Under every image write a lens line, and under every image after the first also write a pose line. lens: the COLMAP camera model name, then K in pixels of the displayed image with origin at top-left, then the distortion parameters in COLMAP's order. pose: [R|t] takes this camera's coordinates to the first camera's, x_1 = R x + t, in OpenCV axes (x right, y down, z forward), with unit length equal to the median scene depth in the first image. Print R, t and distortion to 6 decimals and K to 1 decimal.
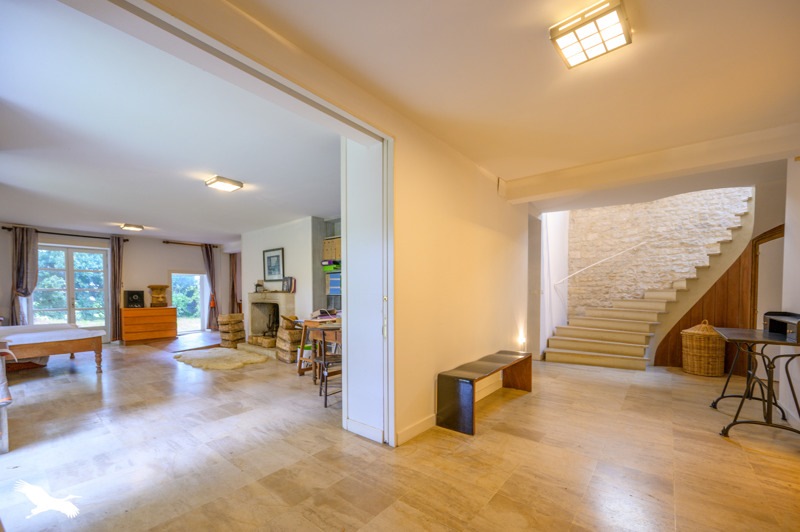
lens RADIAL K [[316.1, 0, 402.6], [0, 316.1, 300.7], [0, 0, 1]] dist [0.001361, 0.000119]
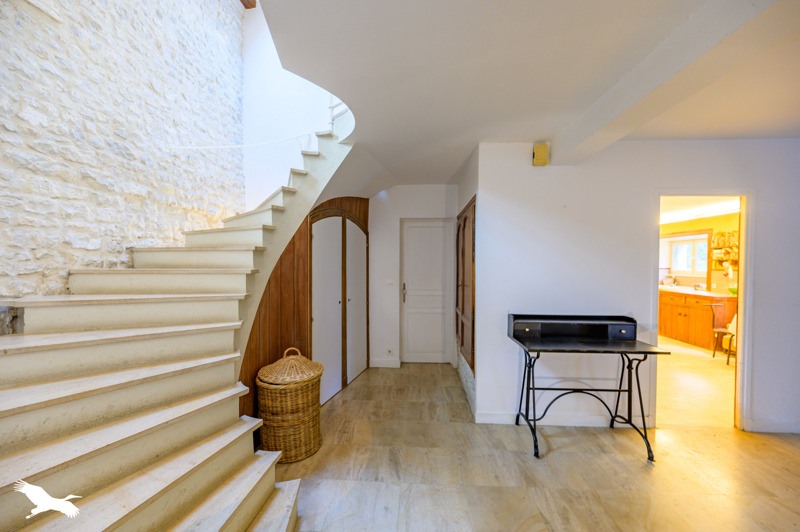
lens RADIAL K [[316.1, 0, 399.8], [0, 316.1, 267.8], [0, 0, 1]] dist [0.001361, 0.000119]
pose [[-0.601900, -0.016105, 0.798409, 0.325018], [0.017262, 0.999301, 0.033170, -0.072375], [-0.798385, 0.033747, -0.601201, 0.926948]]
